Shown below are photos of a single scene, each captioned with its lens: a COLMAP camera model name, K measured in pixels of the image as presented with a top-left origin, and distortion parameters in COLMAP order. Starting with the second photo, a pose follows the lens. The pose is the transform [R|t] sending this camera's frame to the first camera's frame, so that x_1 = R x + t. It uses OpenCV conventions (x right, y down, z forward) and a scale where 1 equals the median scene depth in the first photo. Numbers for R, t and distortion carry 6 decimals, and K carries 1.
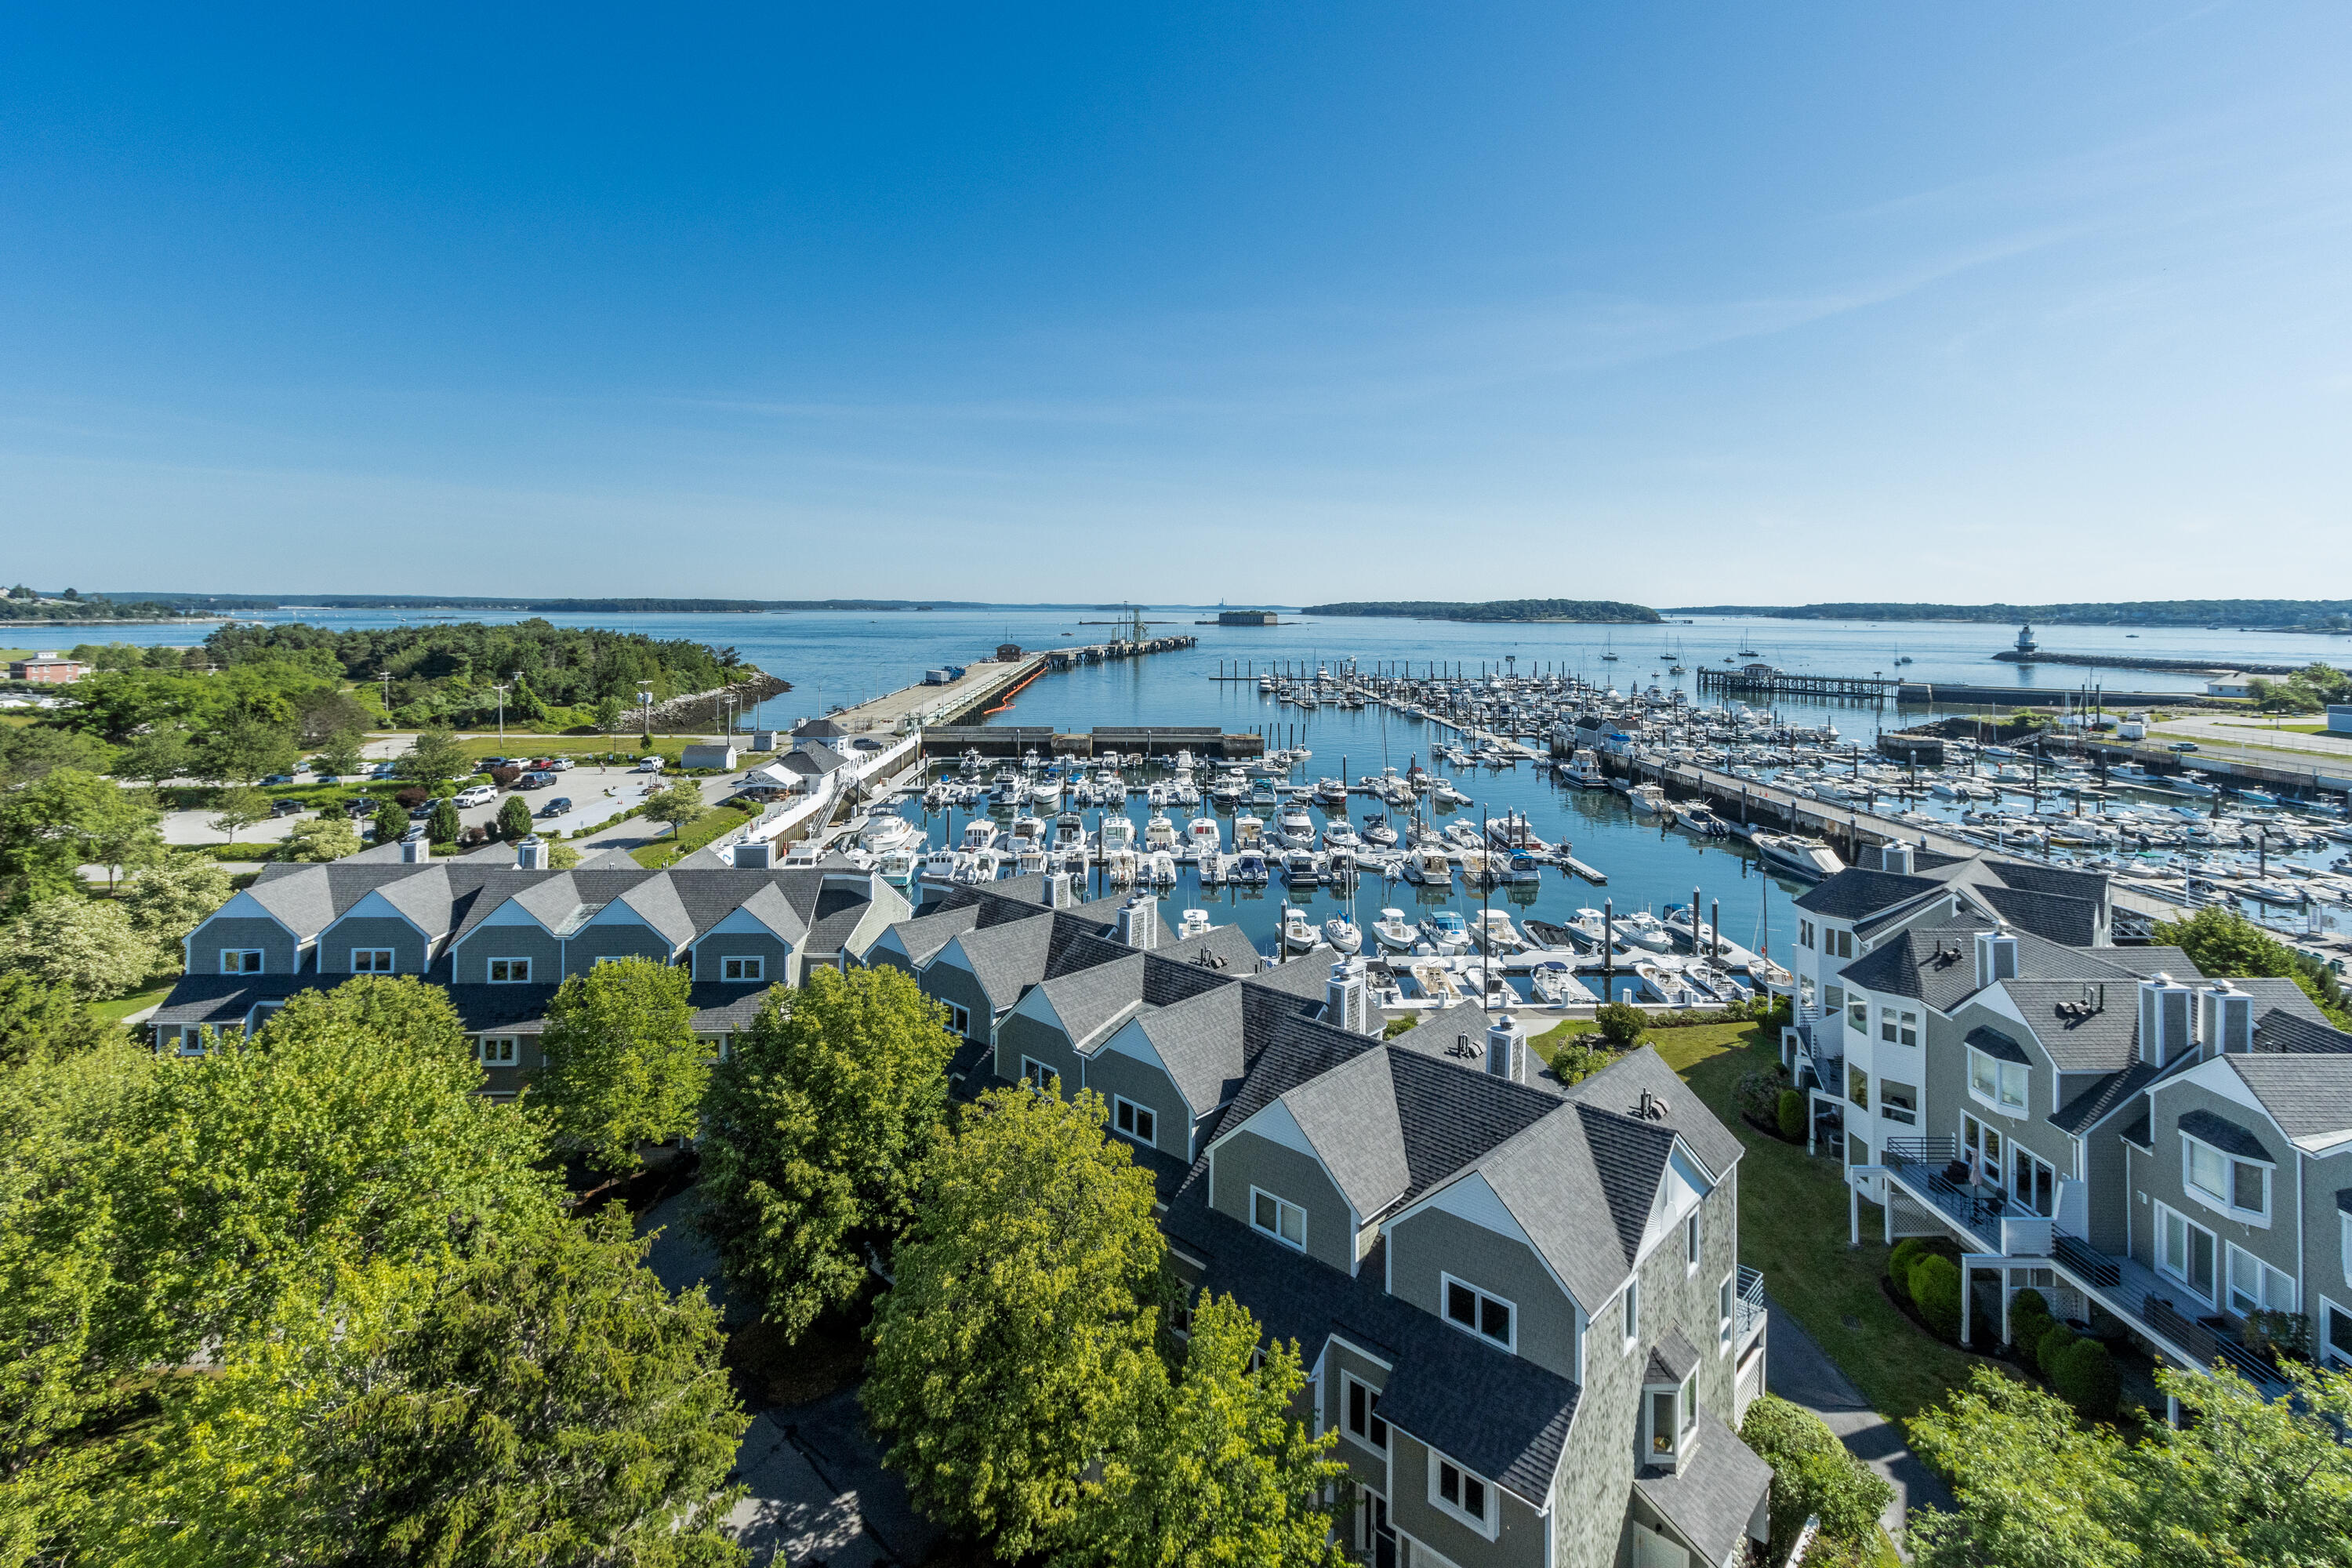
lens RADIAL K [[1131.4, 0, 1188.0], [0, 1131.4, 601.3], [0, 0, 1]] dist [0.010010, -0.003489]
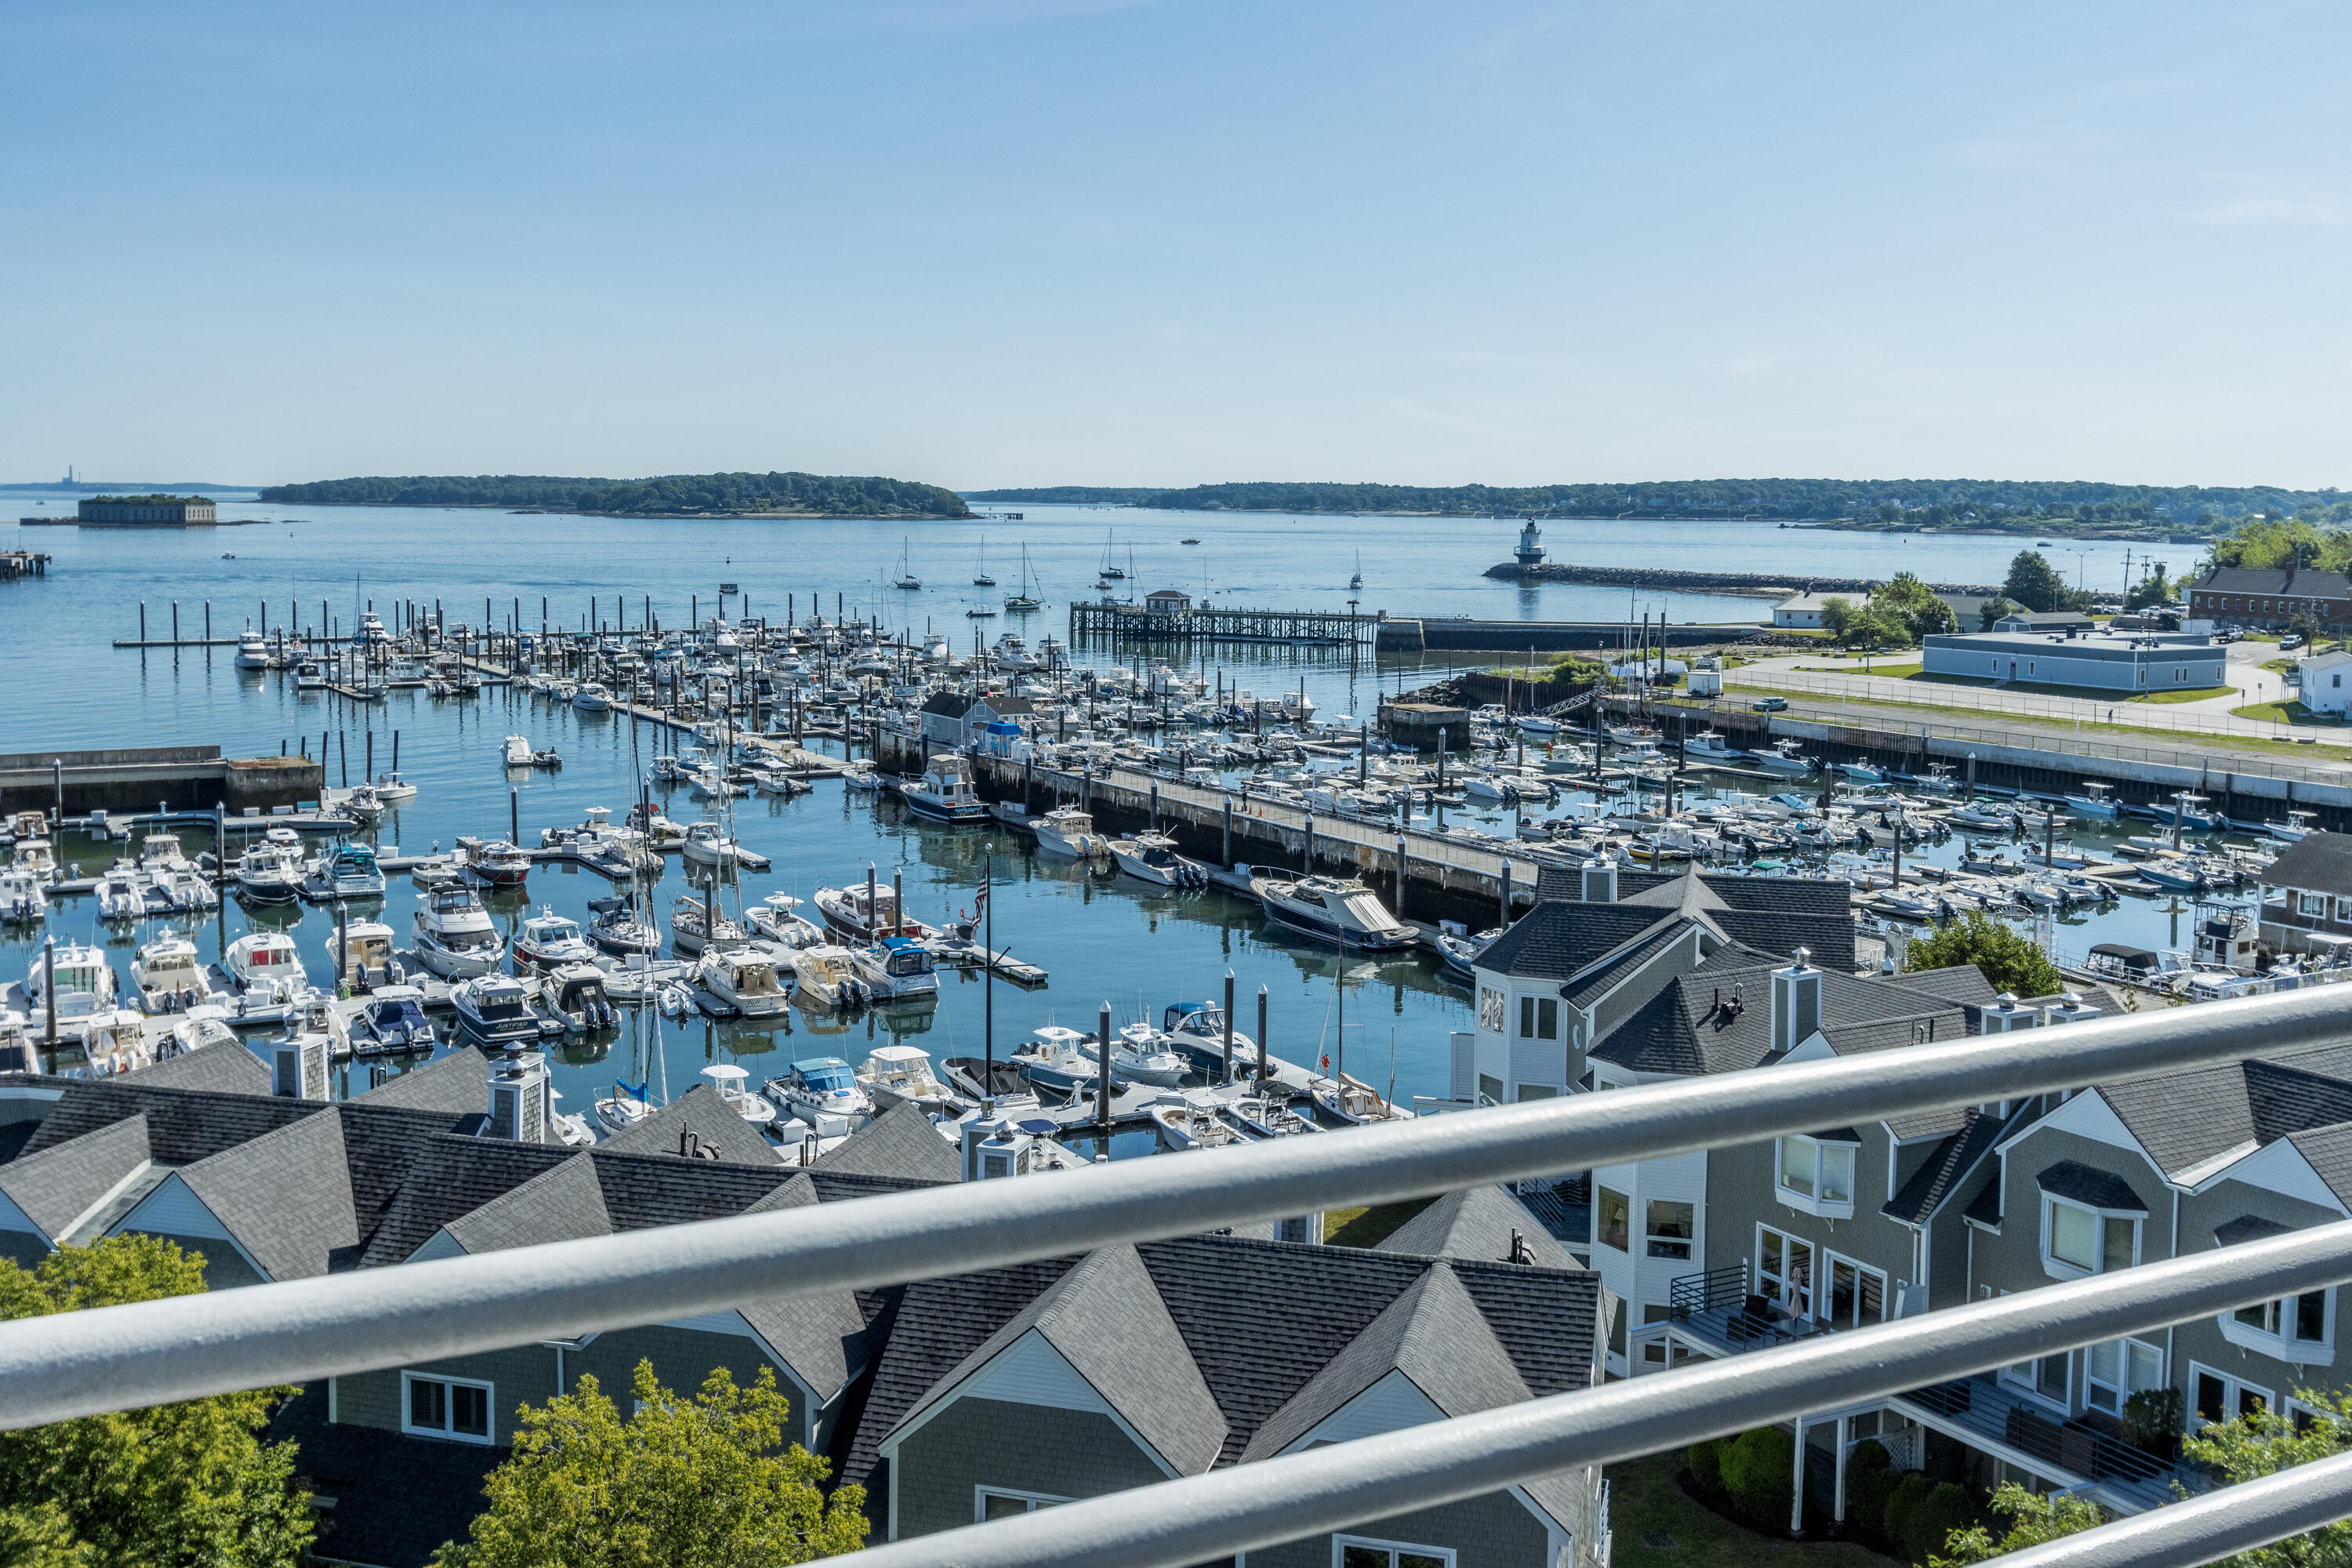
lens RADIAL K [[2272.7, 0, 1140.6], [0, 2272.7, 679.9], [0, 0, 1]] dist [0.016542, -0.015810]
pose [[0.894637, -0.035475, 0.445383, -0.081305], [-0.004308, 0.996112, 0.087996, -0.000618], [-0.446773, -0.080643, 0.891005, -0.012389]]
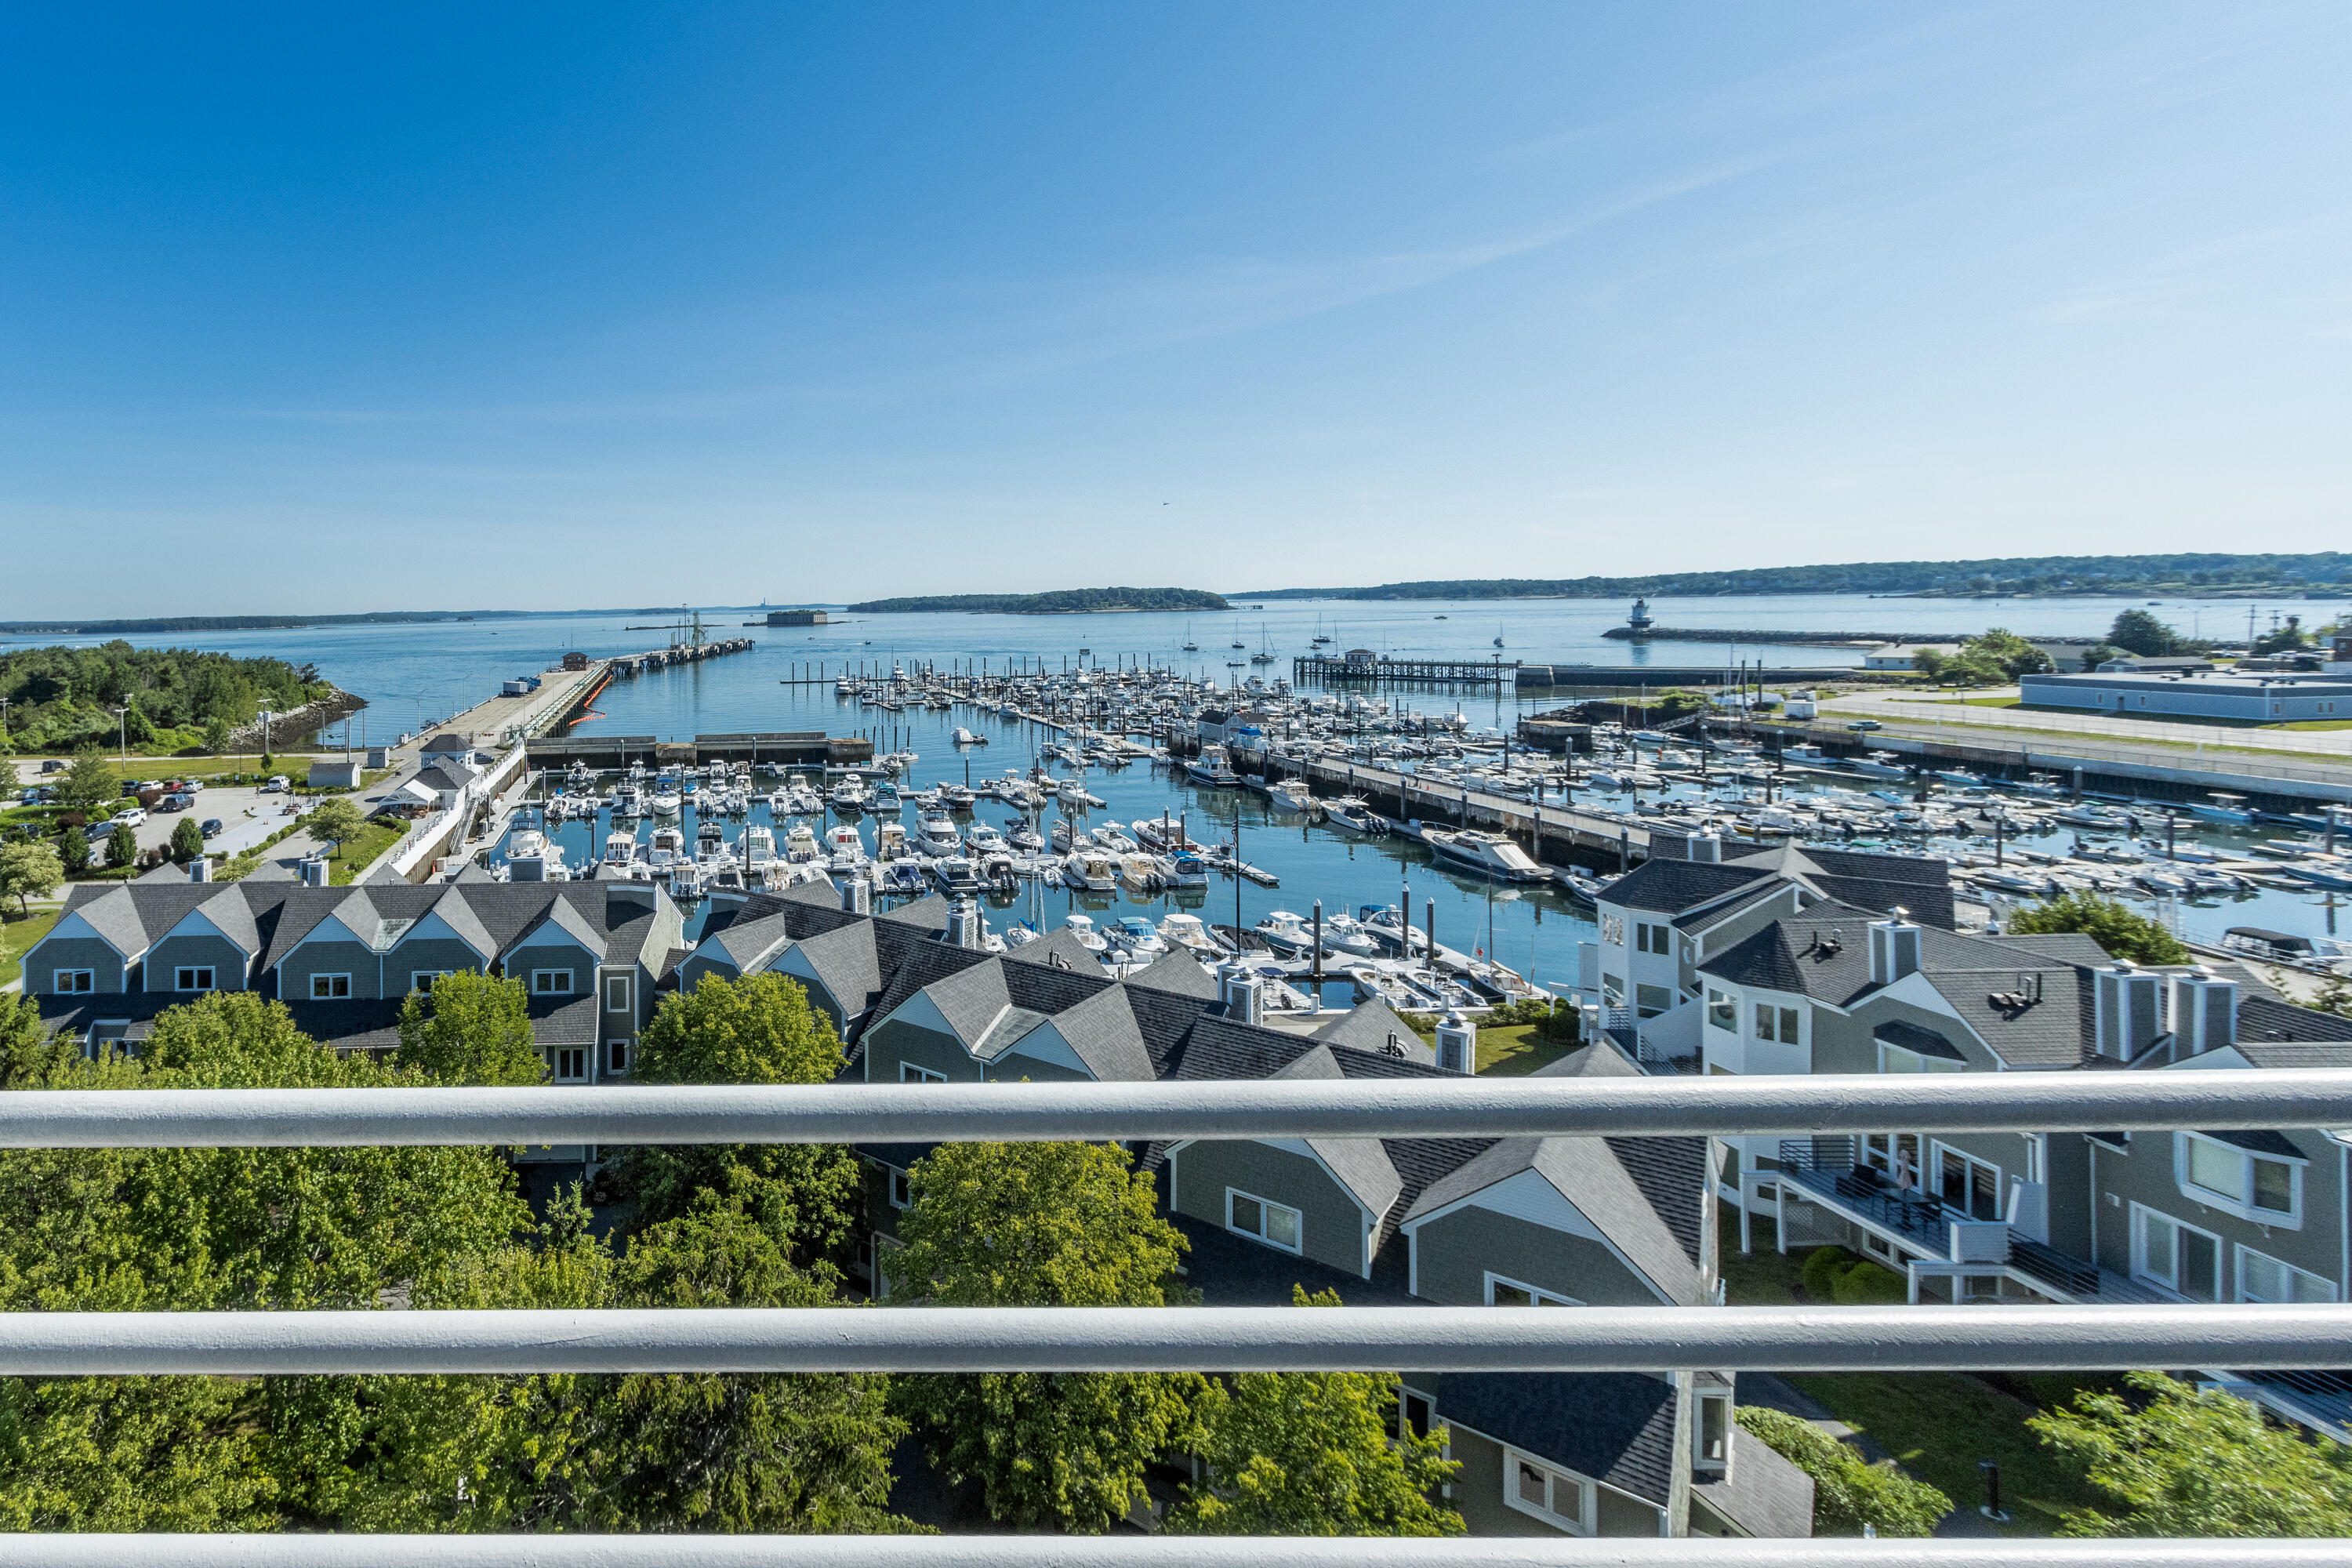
lens RADIAL K [[1131.4, 0, 1188.0], [0, 1131.4, 601.3], [0, 0, 1]] dist [0.010010, -0.003489]
pose [[0.997624, -0.032800, -0.060593, 0.362563], [0.033202, 0.999433, 0.005634, 0.005336], [0.060373, -0.007632, 0.998147, 0.059545]]
